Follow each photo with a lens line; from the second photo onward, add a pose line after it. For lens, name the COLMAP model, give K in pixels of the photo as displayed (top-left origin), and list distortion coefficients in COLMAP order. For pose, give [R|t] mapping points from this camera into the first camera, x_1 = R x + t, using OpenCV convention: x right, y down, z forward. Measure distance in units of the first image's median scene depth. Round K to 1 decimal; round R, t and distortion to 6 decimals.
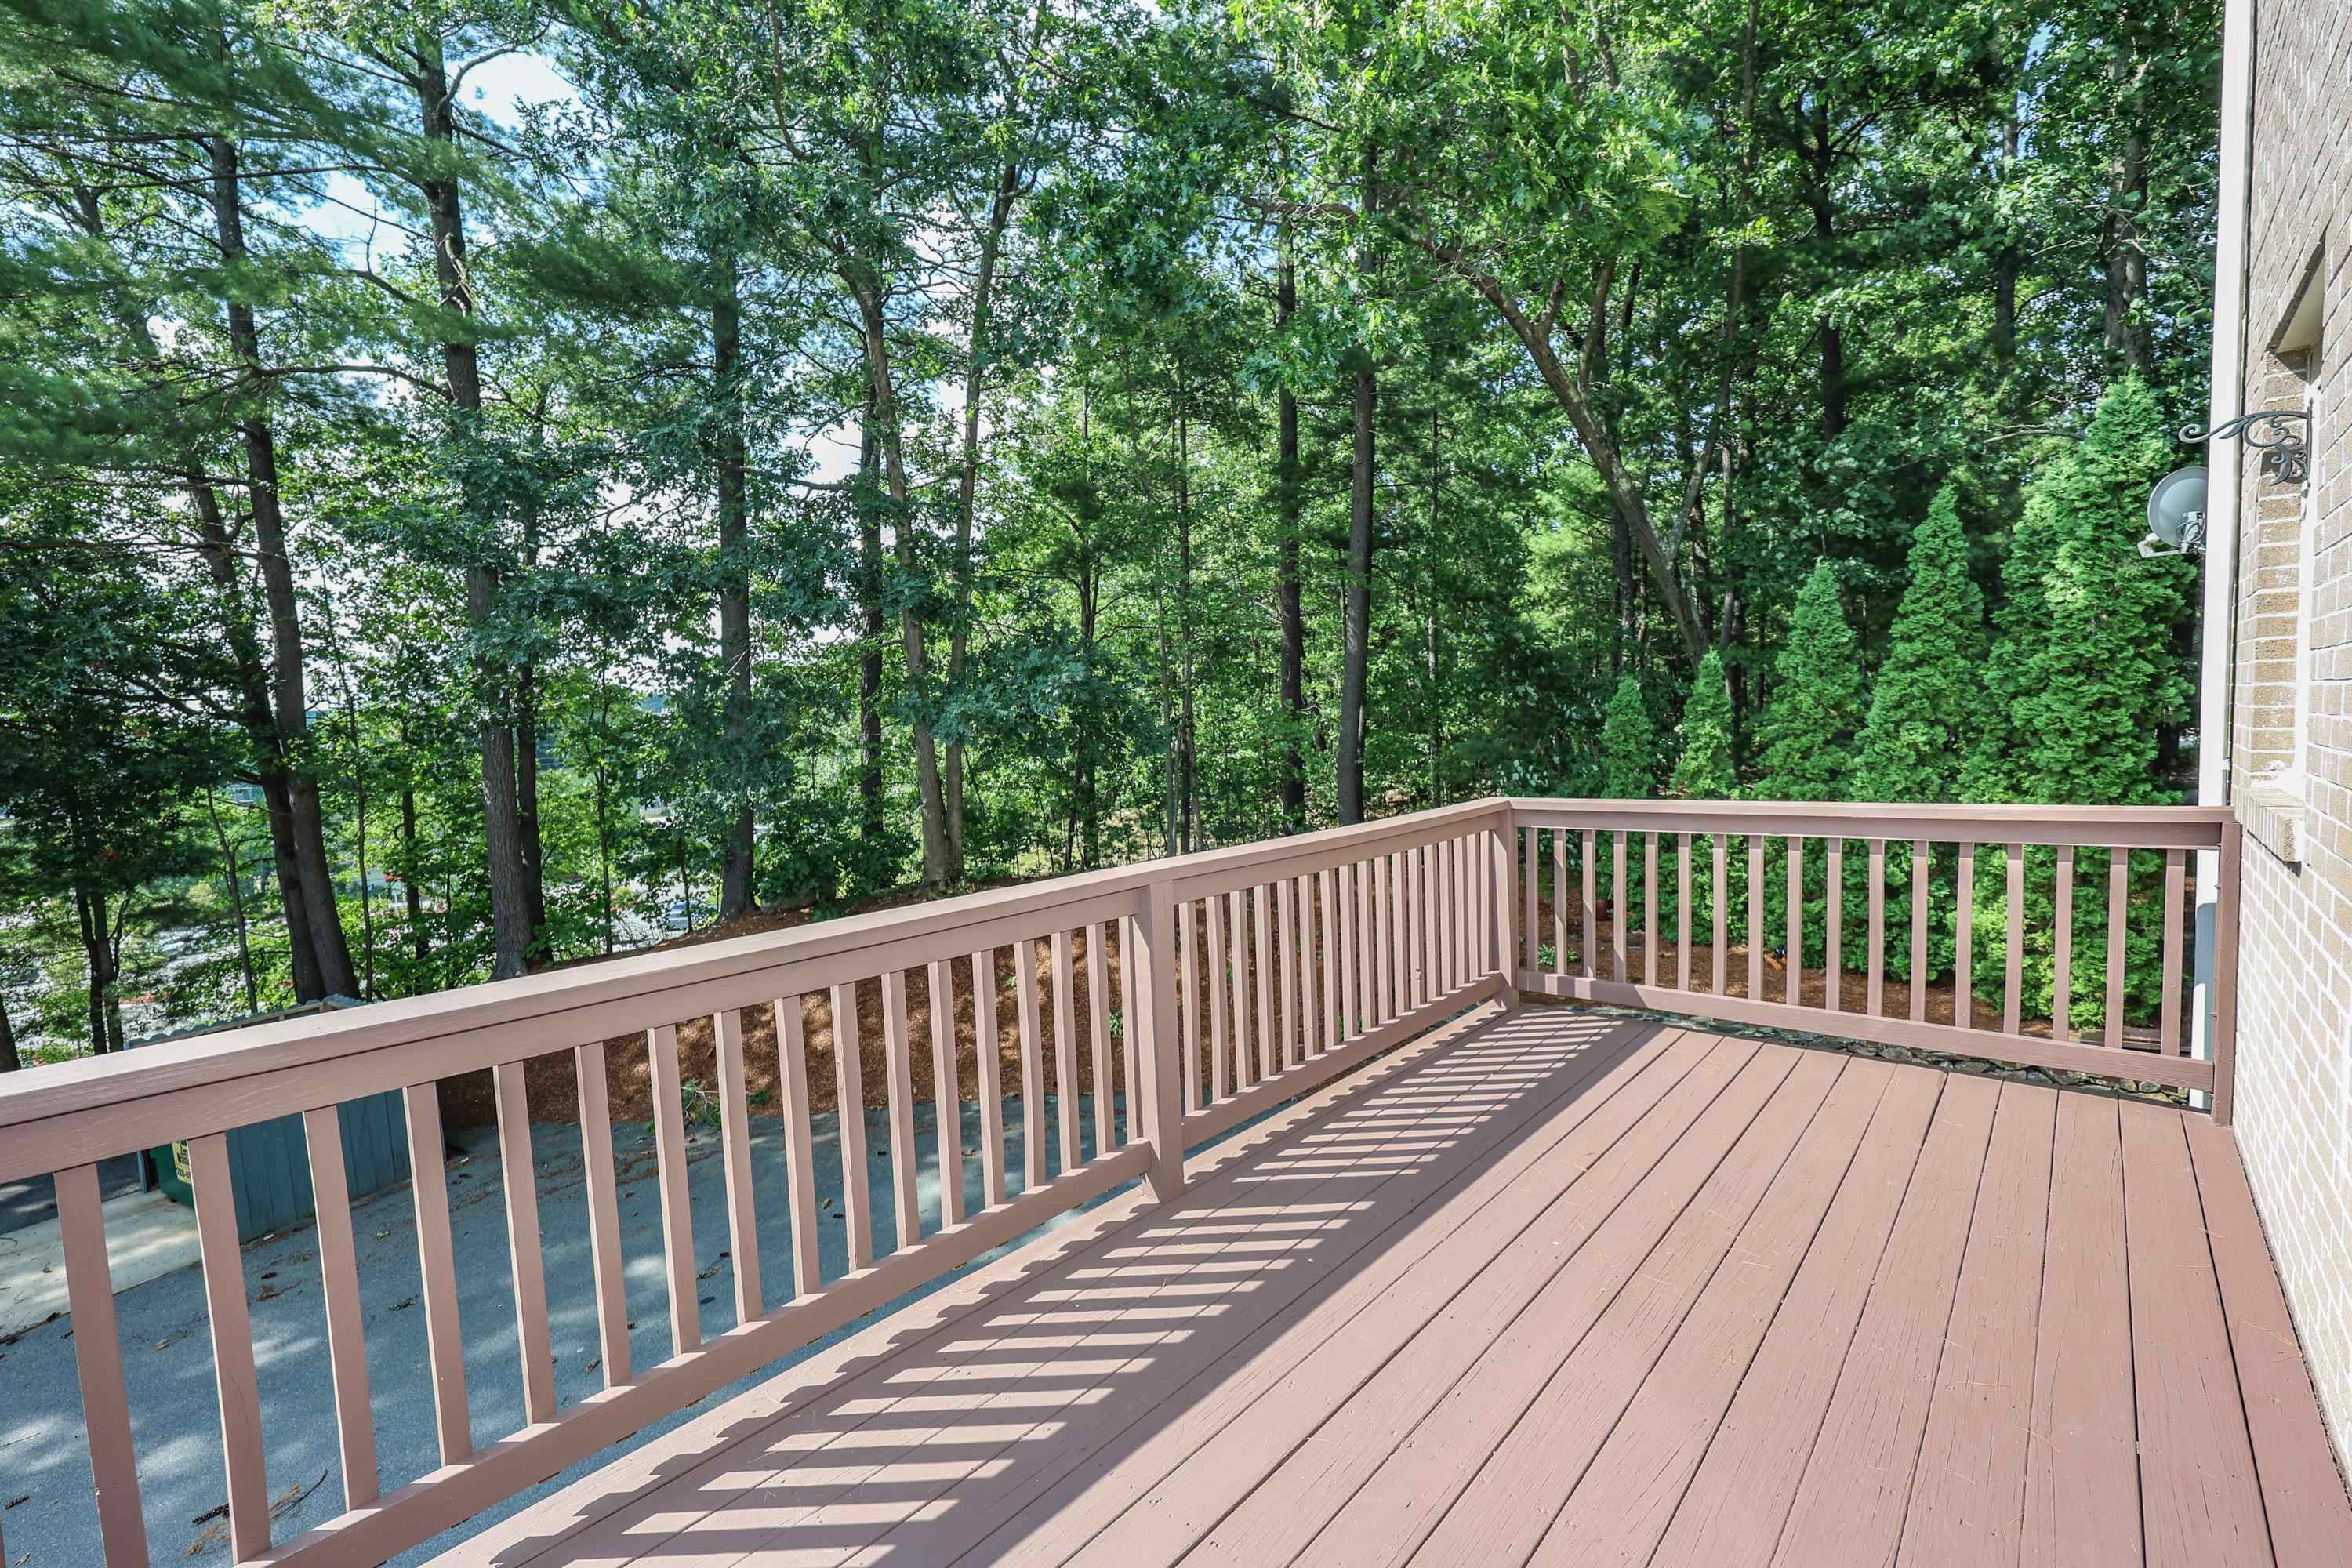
lens RADIAL K [[989.2, 0, 1176.8], [0, 989.2, 792.3], [0, 0, 1]] dist [-0.000557, 0.000131]
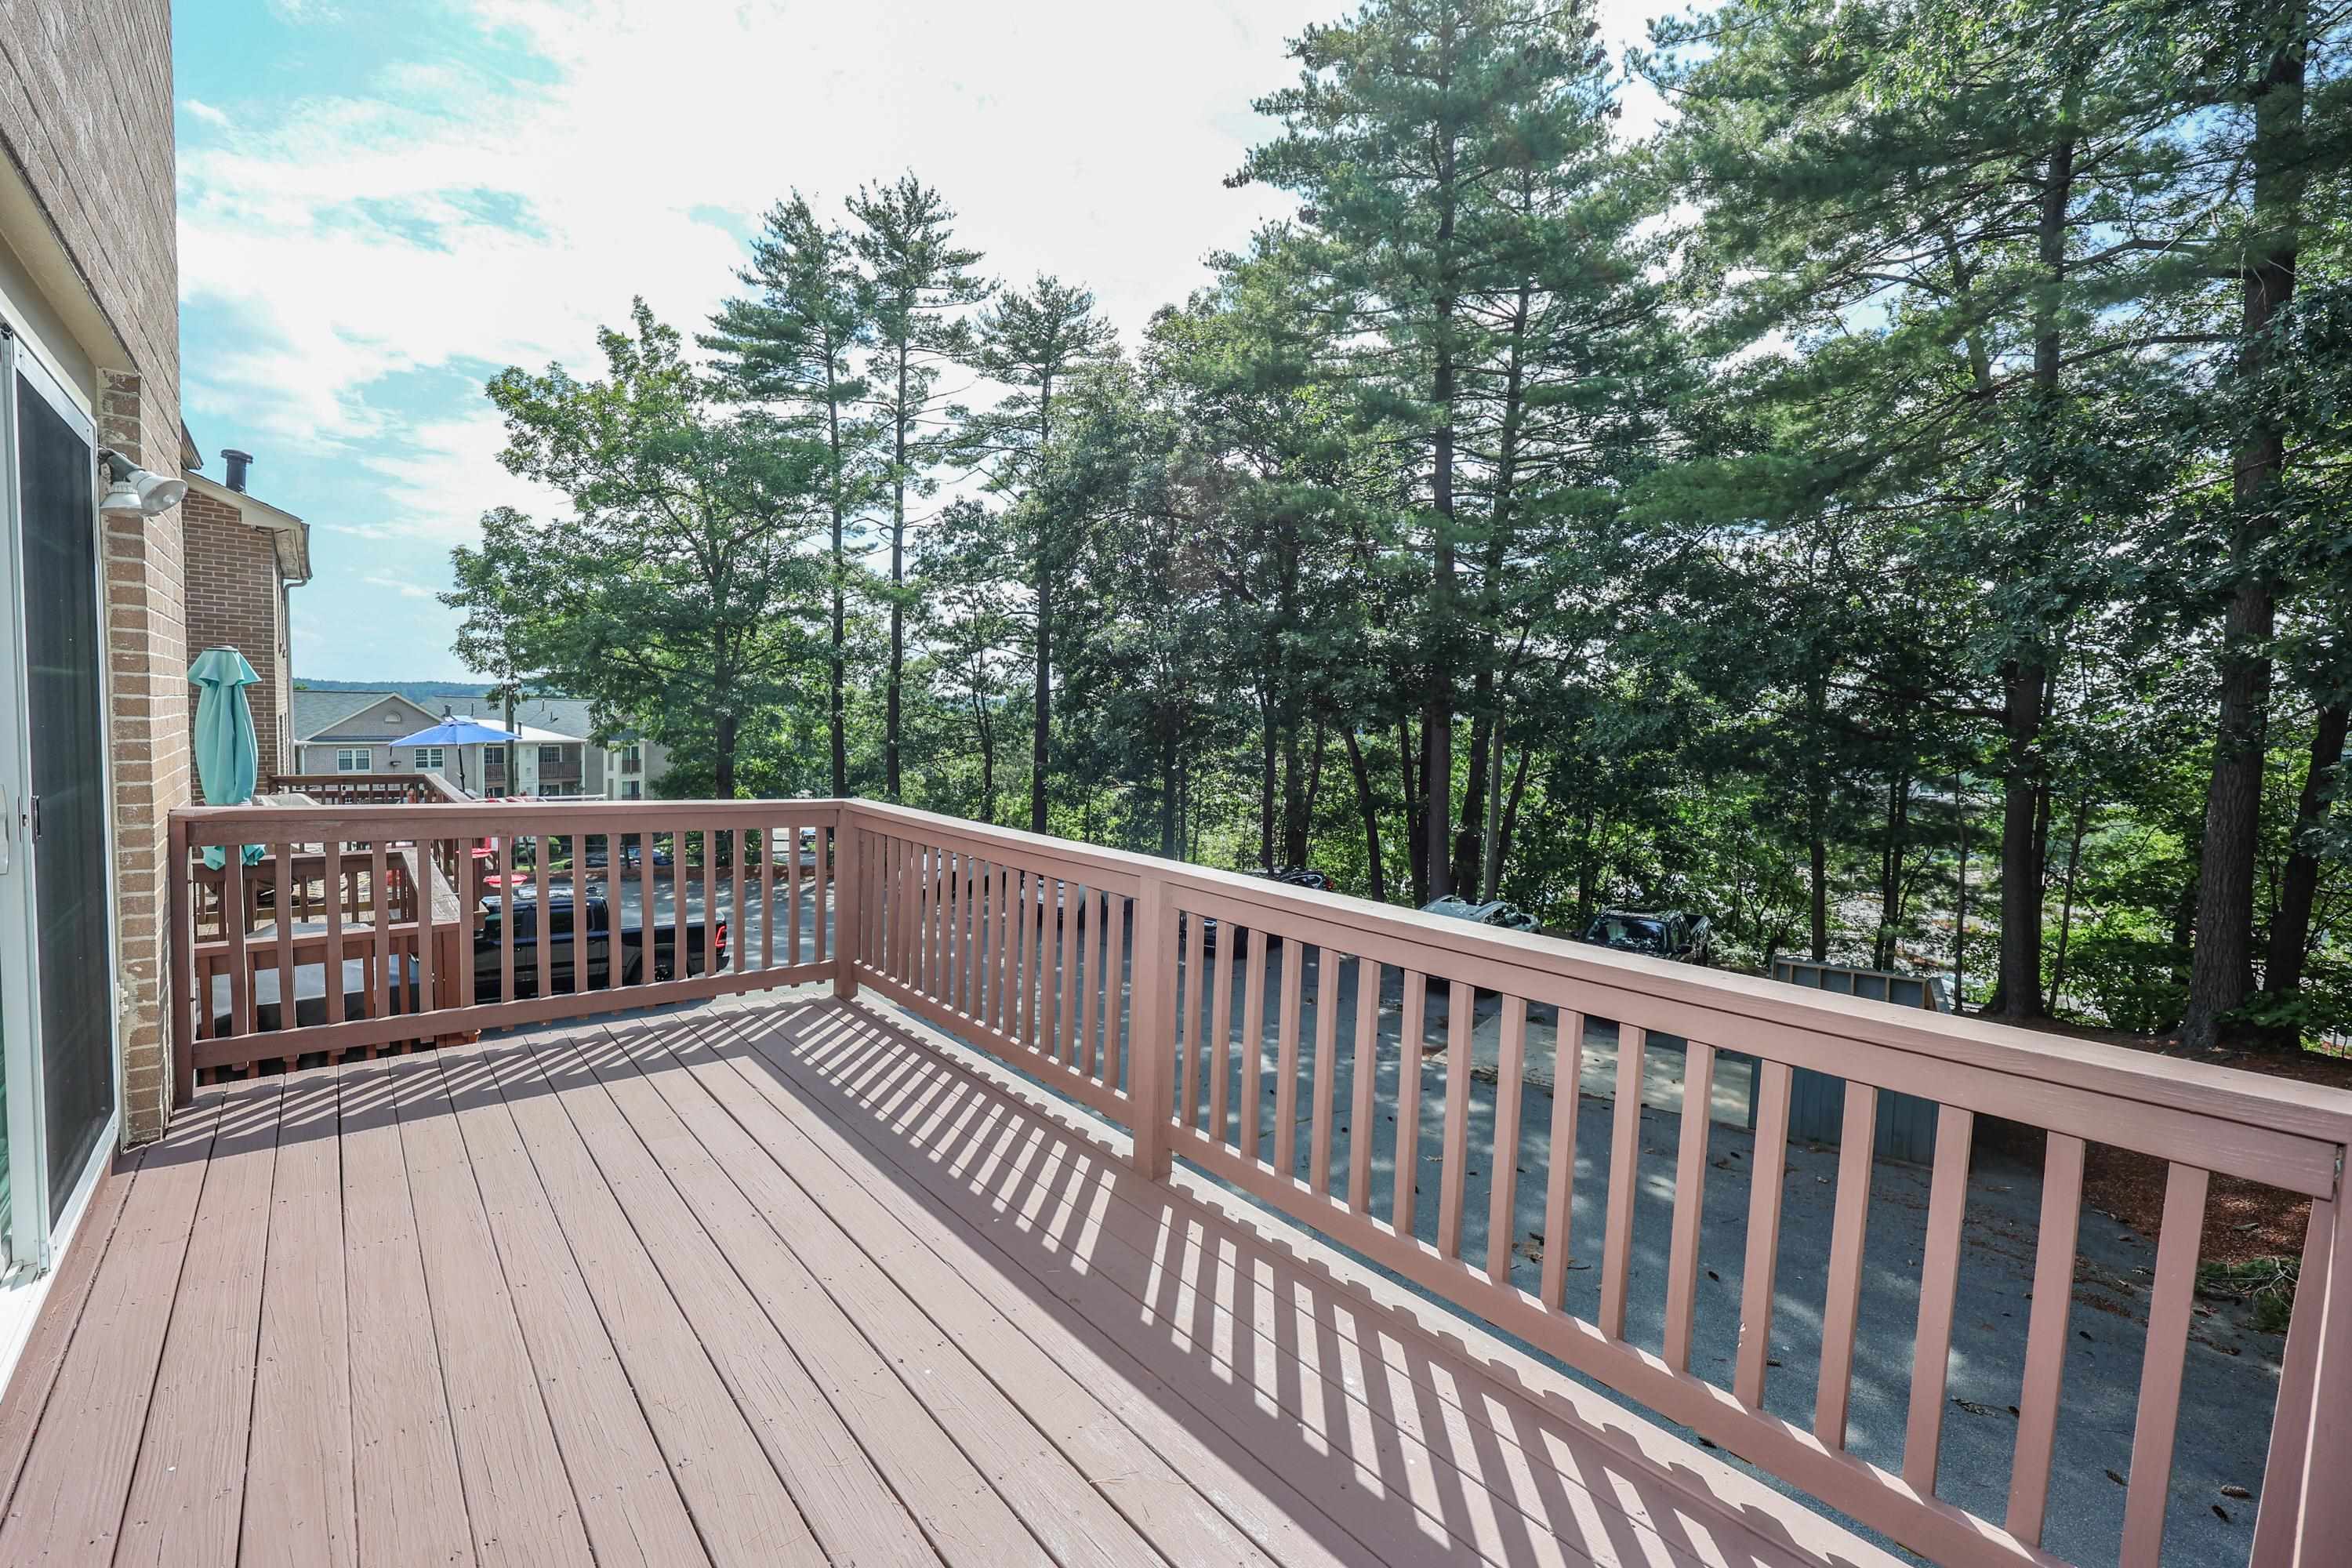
lens RADIAL K [[989.2, 0, 1176.8], [0, 989.2, 792.3], [0, 0, 1]] dist [-0.000557, 0.000131]
pose [[-0.101773, 0.100415, -0.989727, 0.970936], [-0.121648, 0.986170, 0.112563, -0.107013], [0.987342, 0.131854, -0.088150, 1.060318]]
